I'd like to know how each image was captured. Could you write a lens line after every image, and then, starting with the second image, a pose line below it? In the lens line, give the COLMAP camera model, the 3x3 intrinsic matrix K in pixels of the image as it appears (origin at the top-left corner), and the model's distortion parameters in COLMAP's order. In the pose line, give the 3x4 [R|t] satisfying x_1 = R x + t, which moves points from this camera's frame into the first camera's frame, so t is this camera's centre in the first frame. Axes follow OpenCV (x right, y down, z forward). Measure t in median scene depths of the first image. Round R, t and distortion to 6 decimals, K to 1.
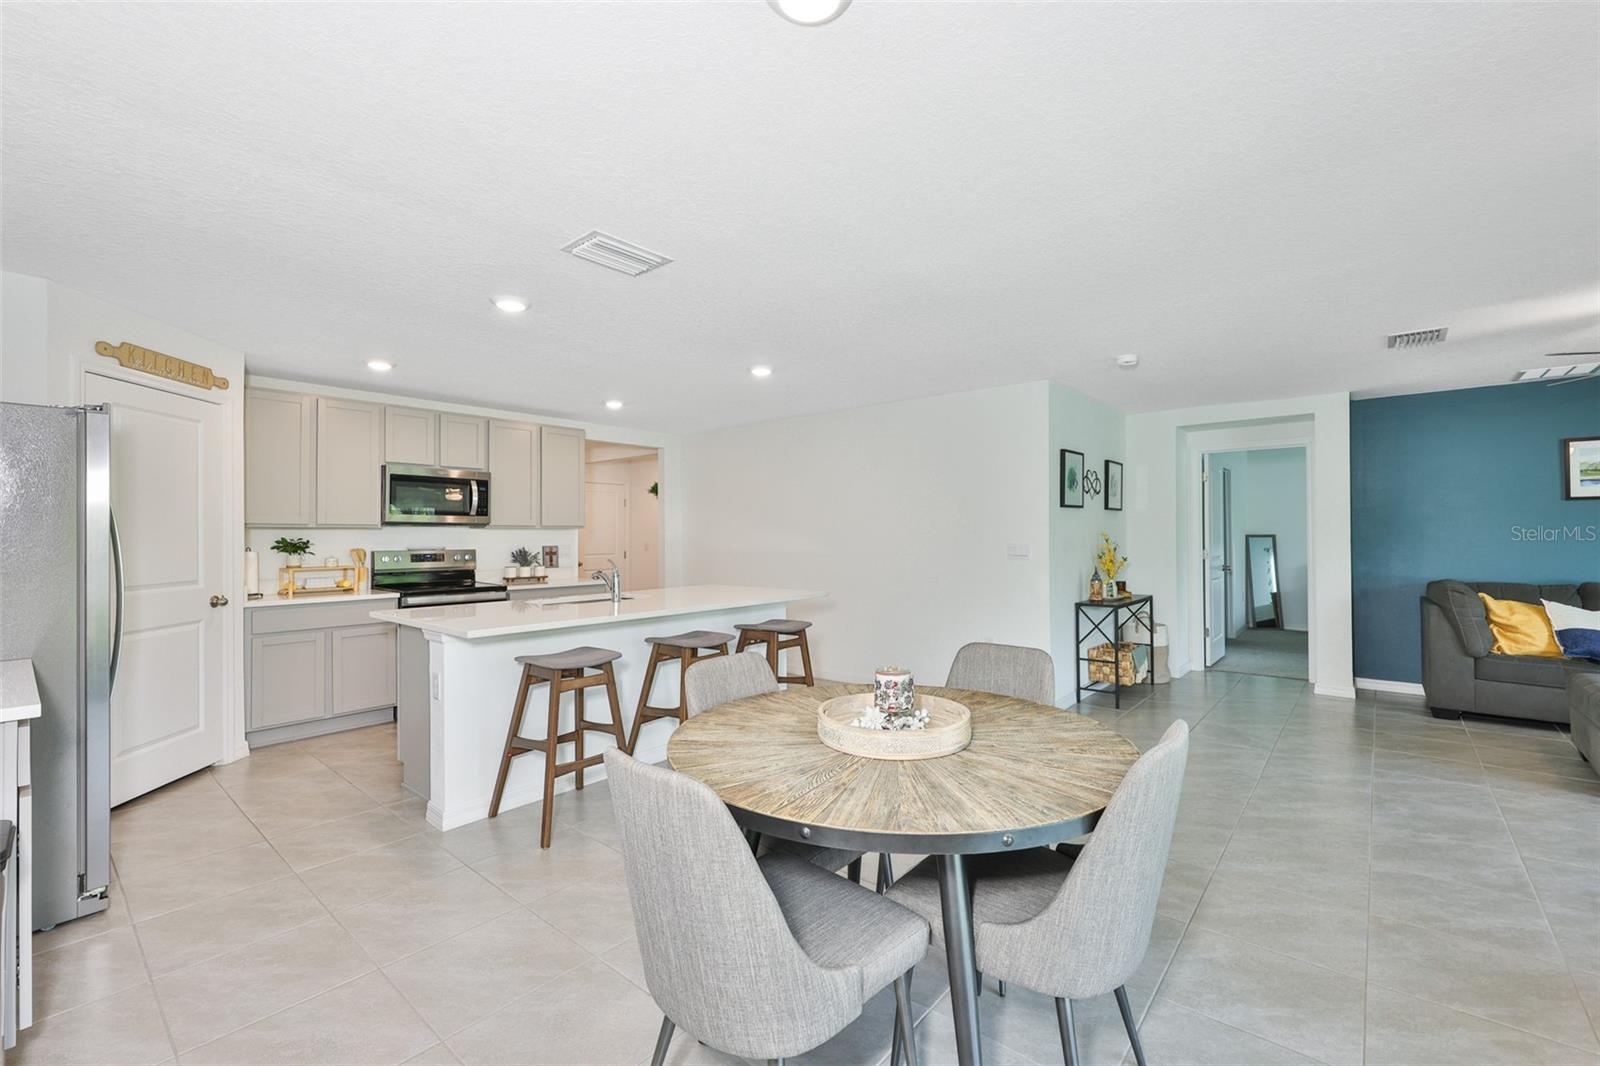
lens RADIAL K [[680.0, 0, 800.0], [0, 680.0, 533.0], [0, 0, 1]] dist [-0.003069, 0.000034]
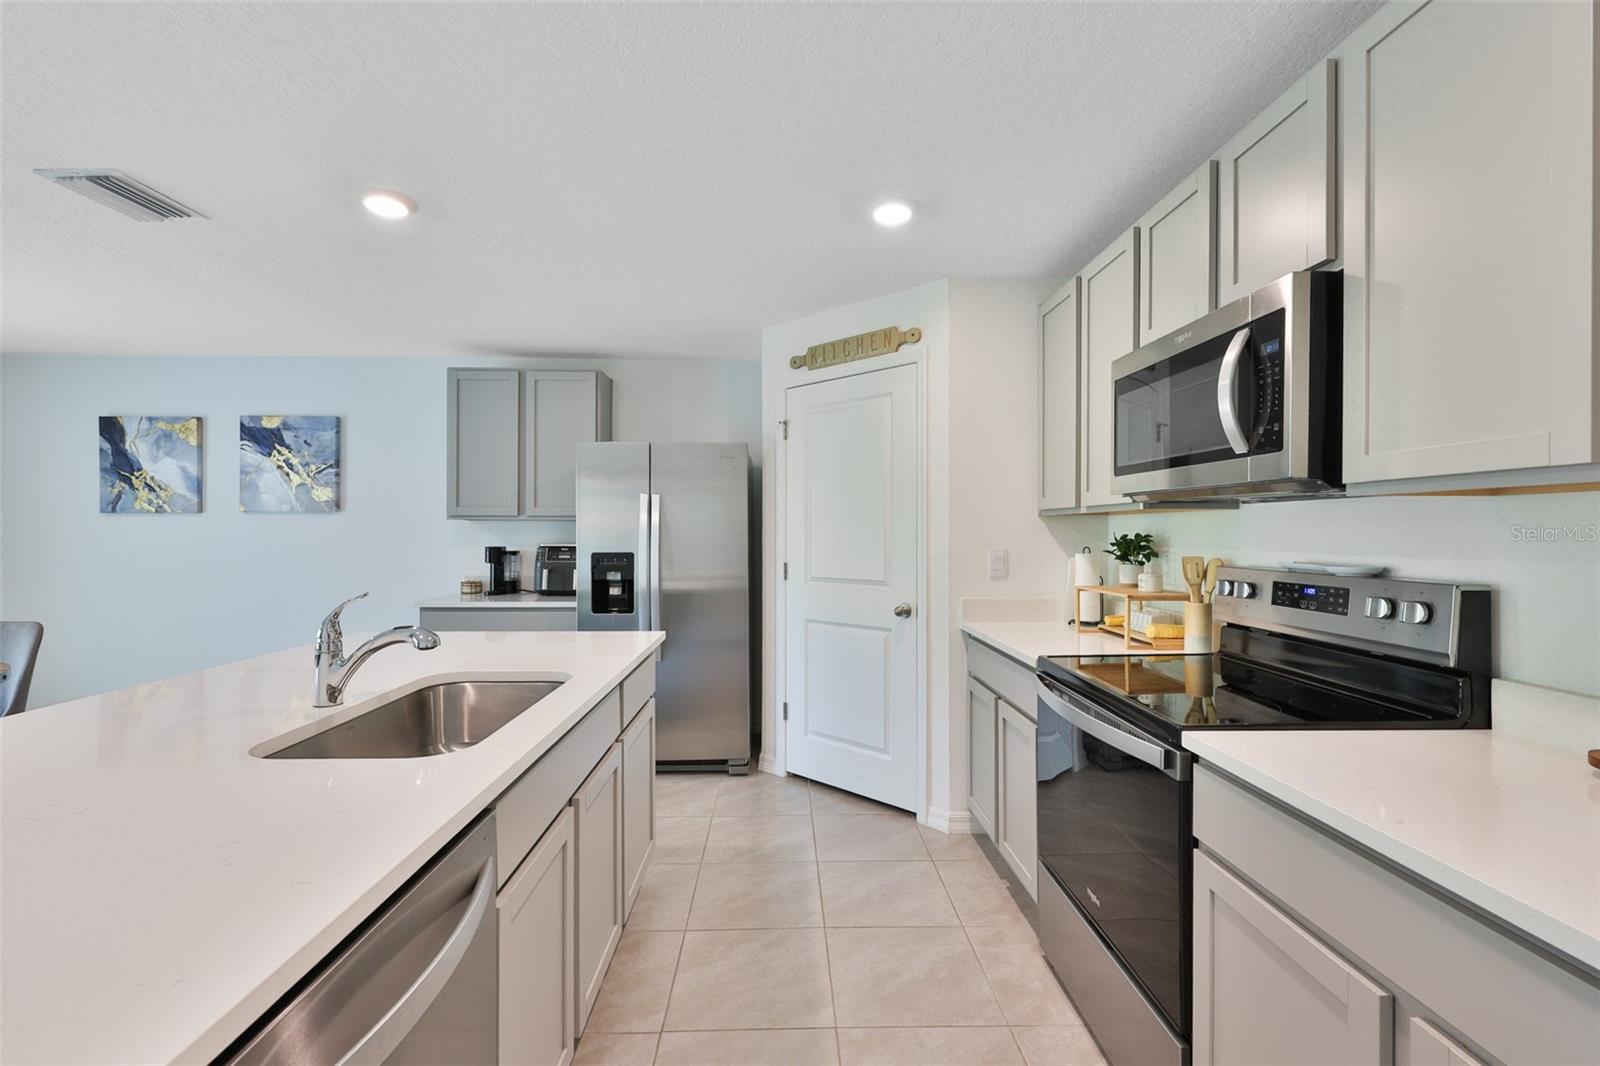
lens RADIAL K [[689.6, 0, 792.8], [0, 689.6, 536.5], [0, 0, 1]] dist [0.000325, -0.000008]
pose [[-0.747397, 0.008389, -0.664325, -0.161007], [0.005323, 0.999964, 0.006639, 0.005061], [0.664357, 0.001426, -0.747414, 1.132670]]
